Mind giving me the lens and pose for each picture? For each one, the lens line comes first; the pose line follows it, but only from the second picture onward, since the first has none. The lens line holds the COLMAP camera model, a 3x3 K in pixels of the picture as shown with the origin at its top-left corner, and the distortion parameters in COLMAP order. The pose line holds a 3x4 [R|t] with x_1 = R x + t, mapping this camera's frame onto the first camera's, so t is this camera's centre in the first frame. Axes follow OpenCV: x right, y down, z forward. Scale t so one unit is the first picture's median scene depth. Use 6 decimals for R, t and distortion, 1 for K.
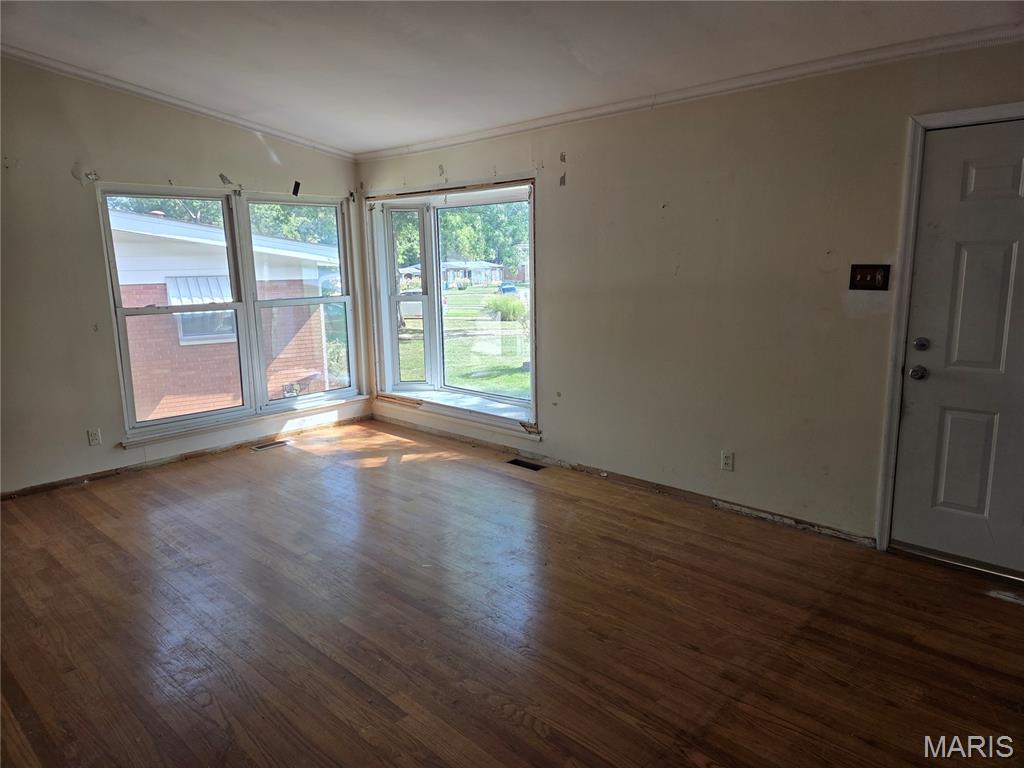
lens RADIAL K [[686.3, 0, 511.1], [0, 686.3, 382.9], [0, 0, 1]] dist [0.071534, -0.058062]
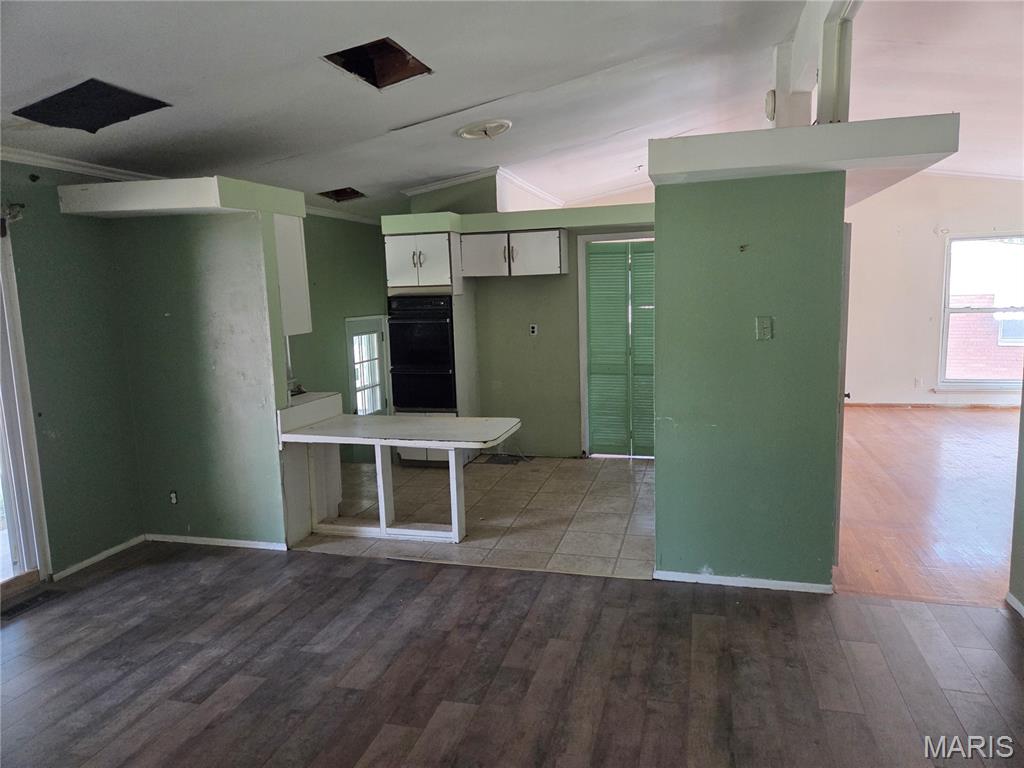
lens RADIAL K [[686.3, 0, 522.1], [0, 686.3, 379.1], [0, 0, 1]] dist [0.071534, -0.058062]
pose [[0.482831, 0.116607, -0.867916, 0.385194], [-0.135853, 0.989070, 0.057307, 0.096211], [0.865112, 0.090239, 0.493395, -0.631298]]
